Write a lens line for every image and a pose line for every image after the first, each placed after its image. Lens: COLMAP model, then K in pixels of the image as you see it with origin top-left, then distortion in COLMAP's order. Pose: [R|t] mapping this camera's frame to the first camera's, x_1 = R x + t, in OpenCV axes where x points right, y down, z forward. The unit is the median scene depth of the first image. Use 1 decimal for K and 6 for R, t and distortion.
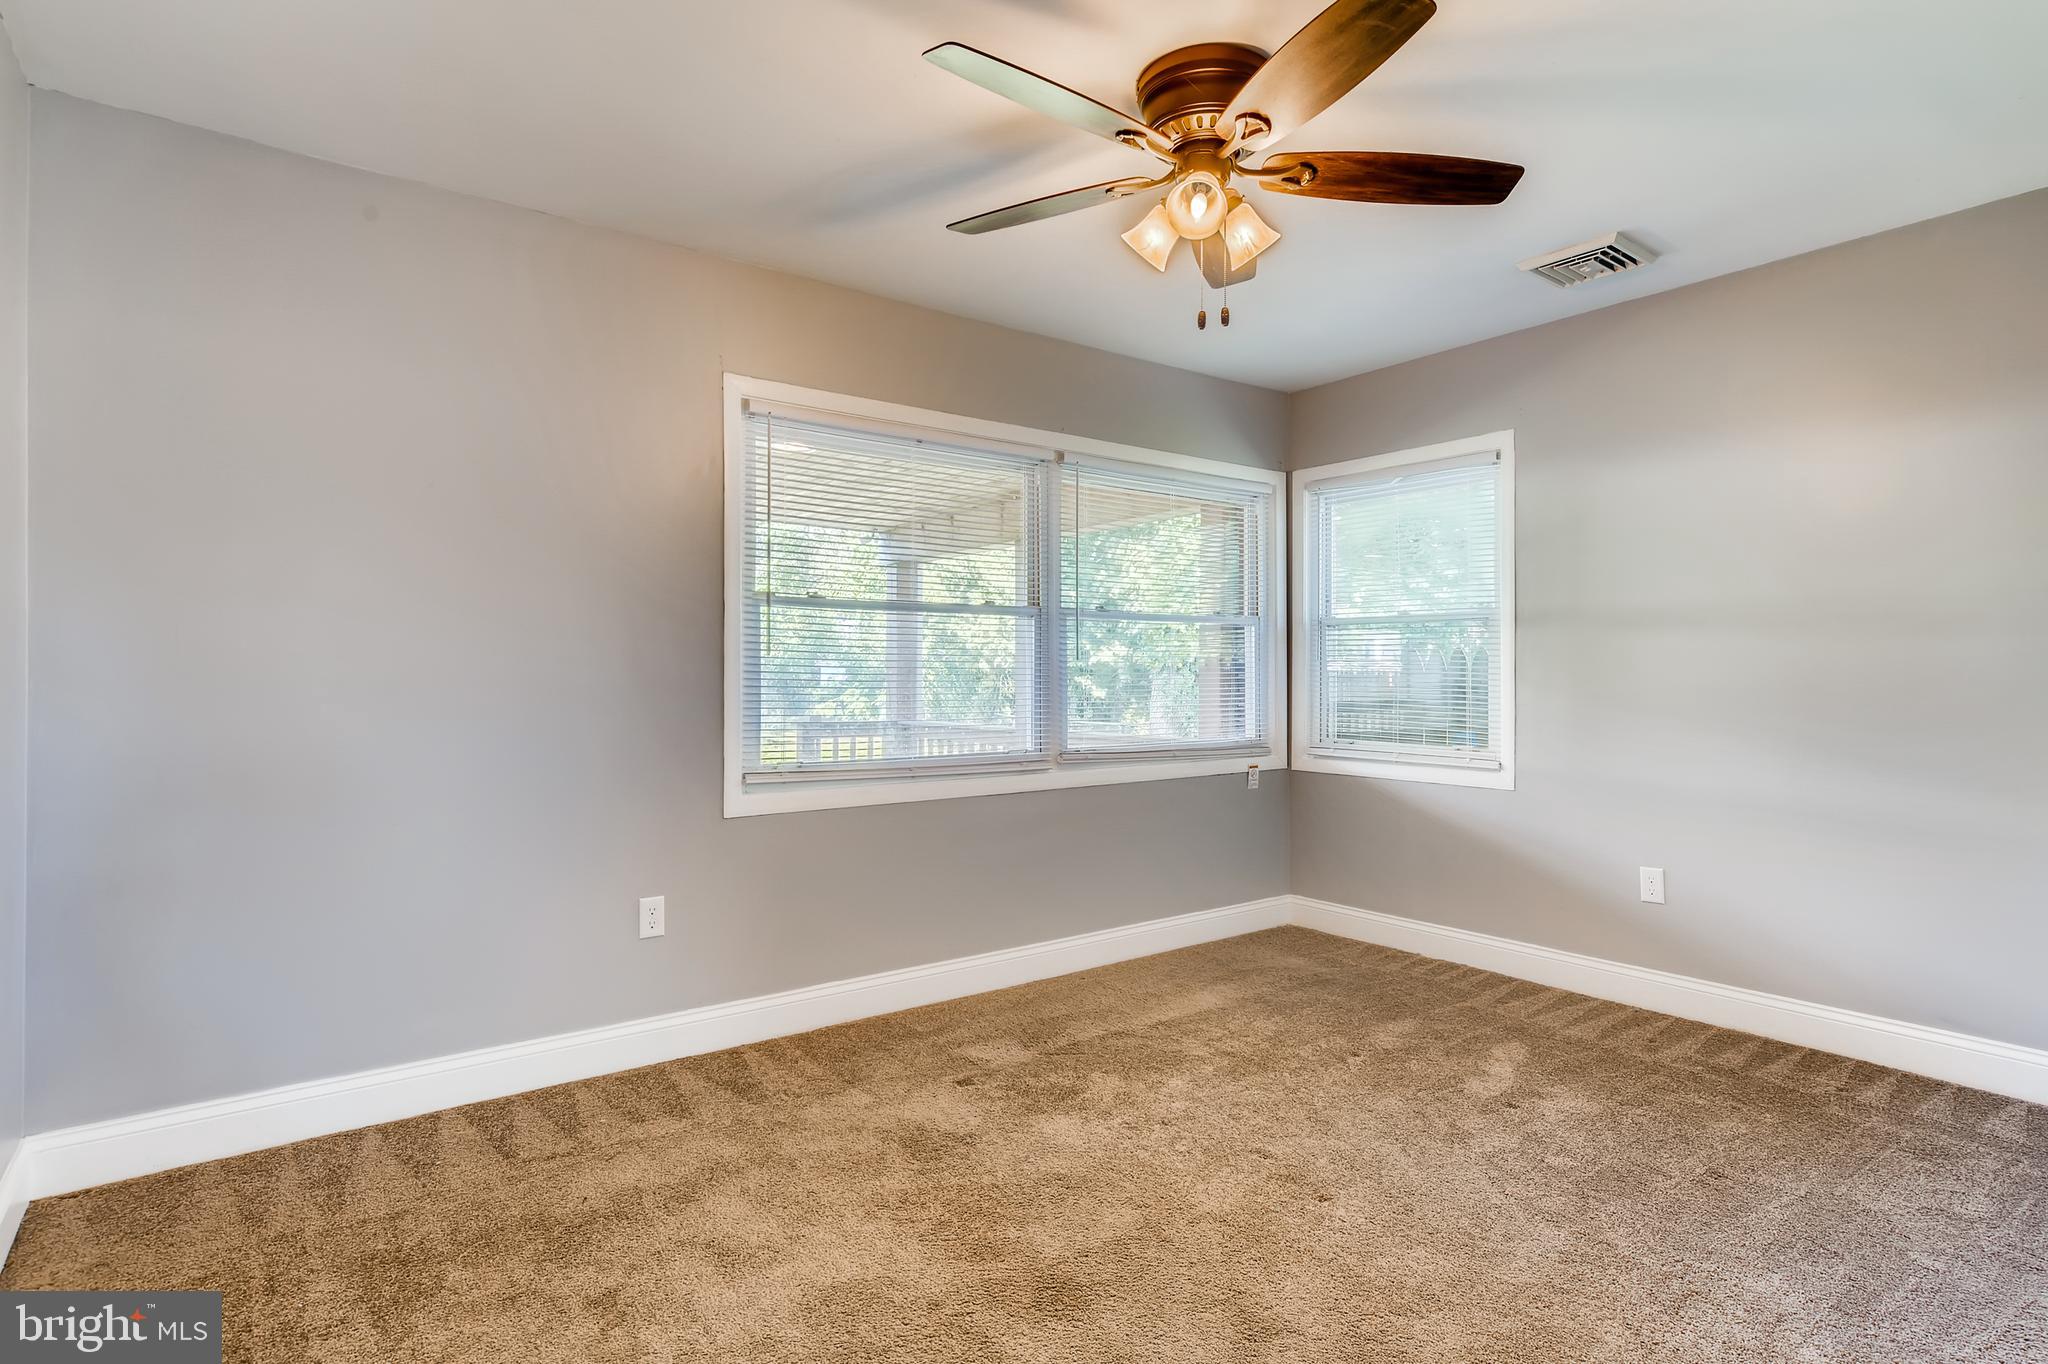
lens RADIAL K [[1043.4, 0, 1020.9], [0, 1043.4, 656.8], [0, 0, 1]] dist [0.002227, 0.000404]
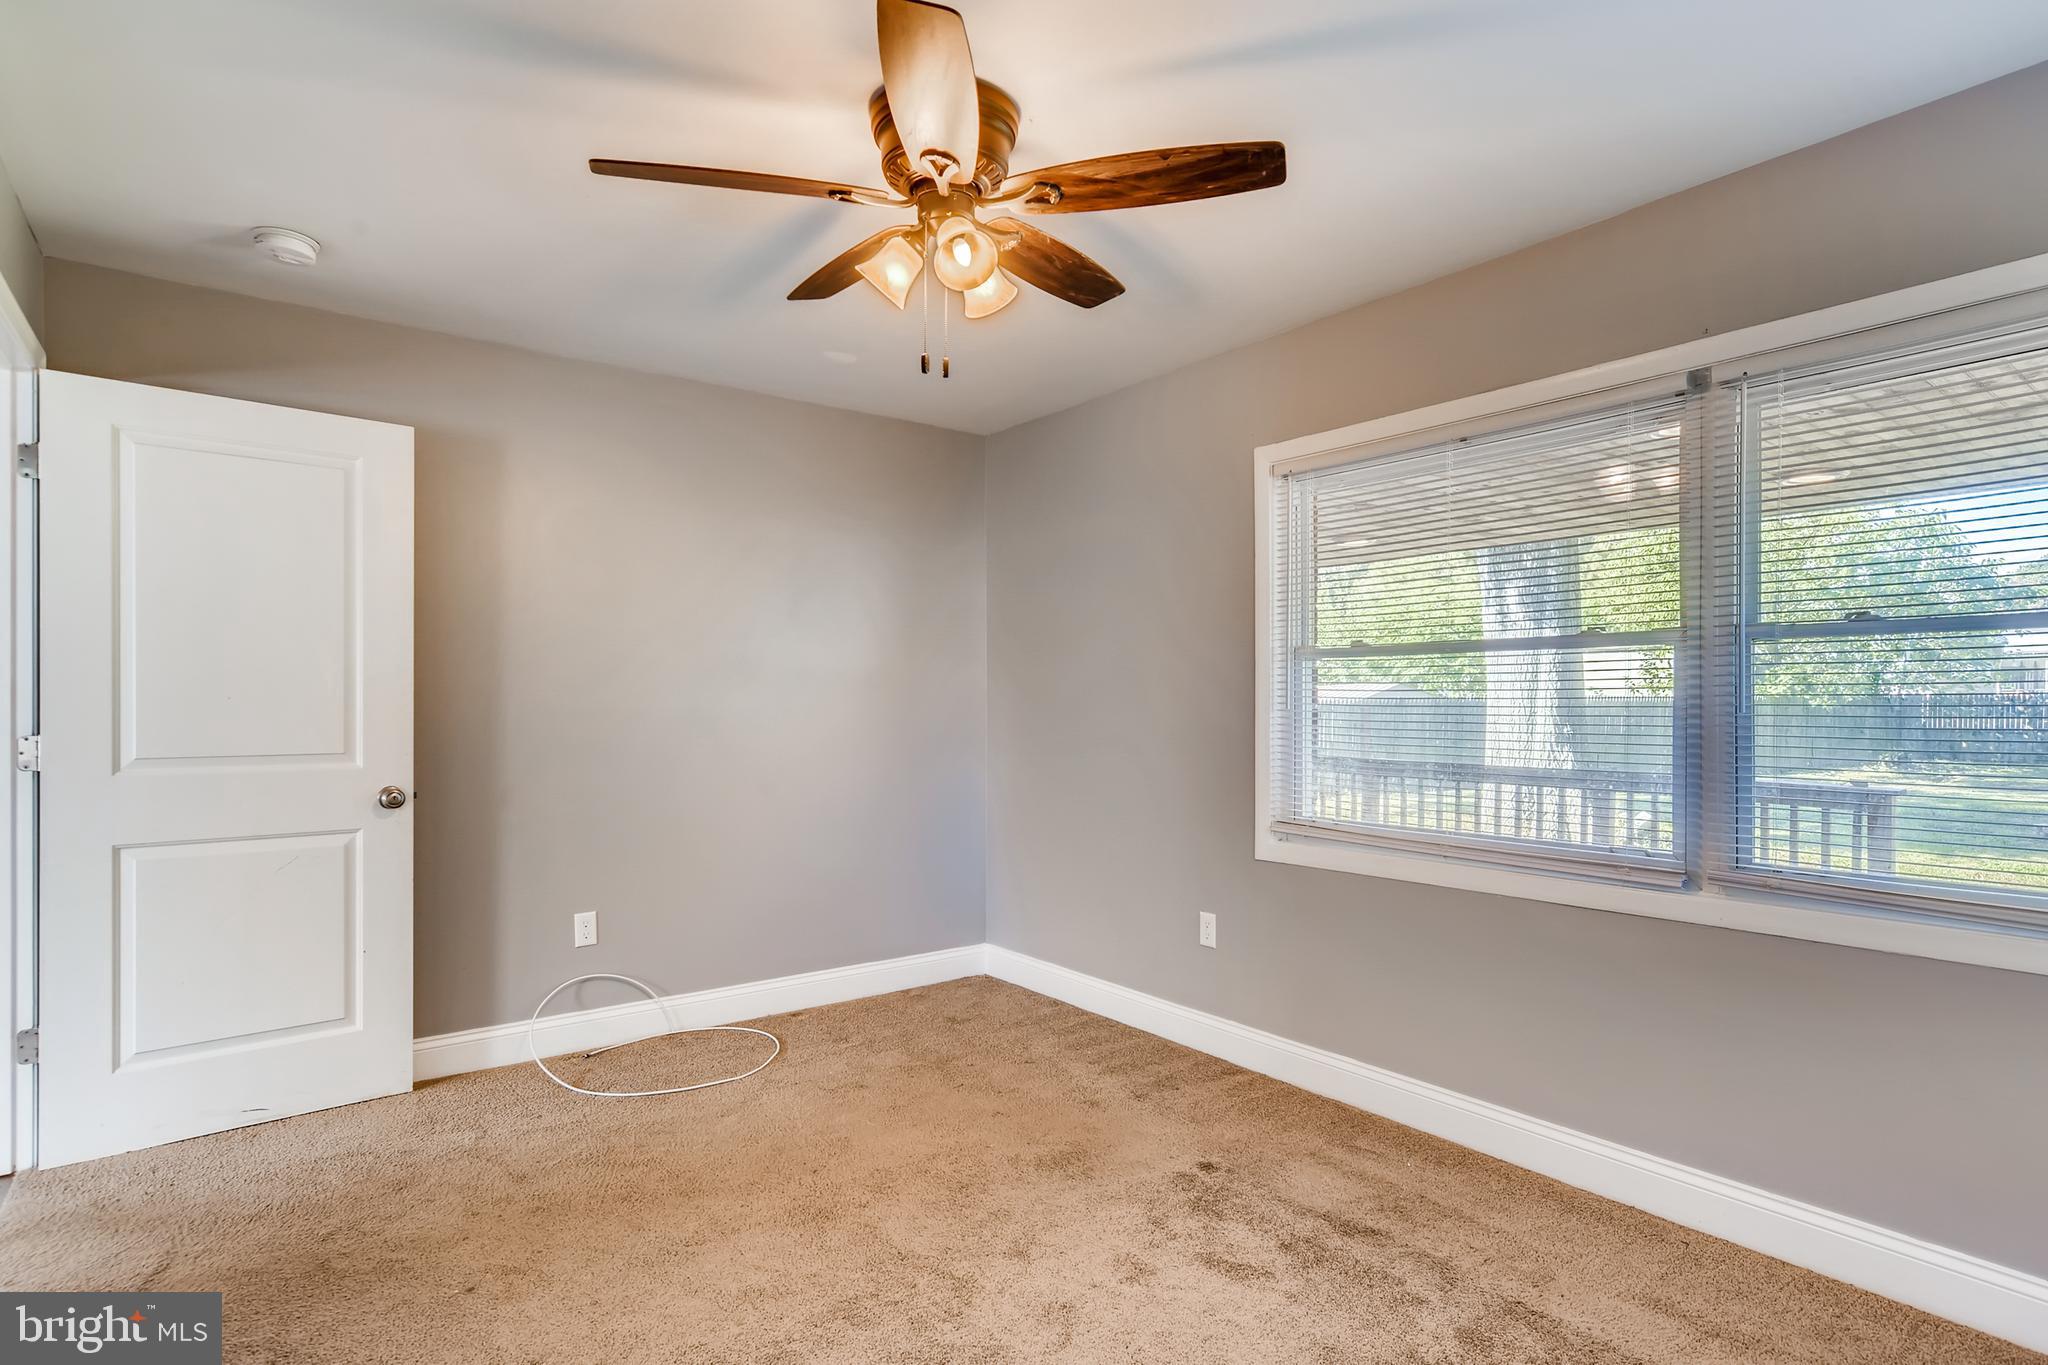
lens RADIAL K [[1050.1, 0, 1032.5], [0, 1050.1, 695.0], [0, 0, 1]] dist [-0.000913, 0.000096]
pose [[0.022721, -0.004423, -0.999732, 0.800525], [0.019028, 0.999811, -0.003991, -0.016196], [0.999561, -0.018932, 0.022801, 0.742481]]
